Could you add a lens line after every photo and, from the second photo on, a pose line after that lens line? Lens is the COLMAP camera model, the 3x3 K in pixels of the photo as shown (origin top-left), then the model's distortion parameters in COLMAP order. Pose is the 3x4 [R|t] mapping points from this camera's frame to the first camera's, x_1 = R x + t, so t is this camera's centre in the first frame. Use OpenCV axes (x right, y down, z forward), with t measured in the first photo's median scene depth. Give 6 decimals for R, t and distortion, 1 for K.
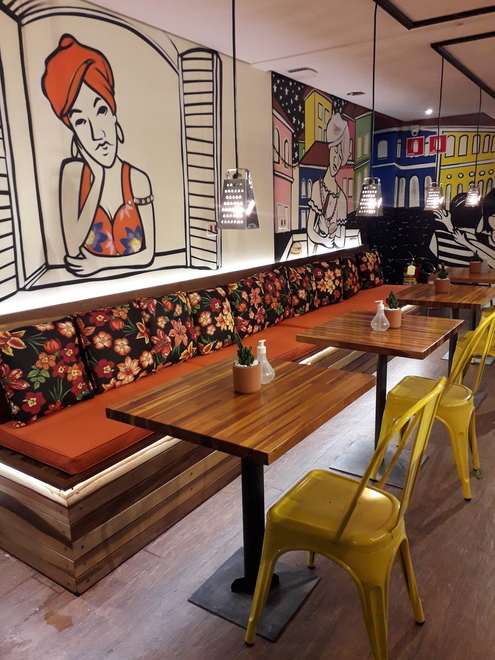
lens RADIAL K [[532.1, 0, 247.5], [0, 532.1, 330.0], [0, 0, 1]] dist [0.023066, -0.015223]
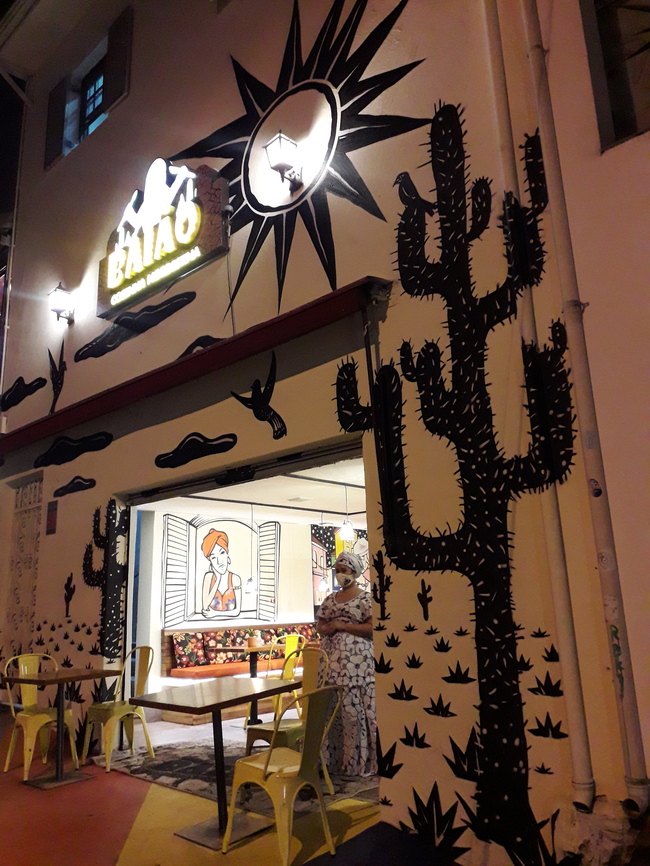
lens RADIAL K [[698.2, 0, 325.0], [0, 698.2, 433.0], [0, 0, 1]] dist [0.023066, -0.015223]
pose [[0.986240, -0.034858, -0.161601, 0.774899], [-0.039756, 0.898823, -0.436505, 0.518325], [0.160466, 0.436923, 0.885070, -2.143496]]
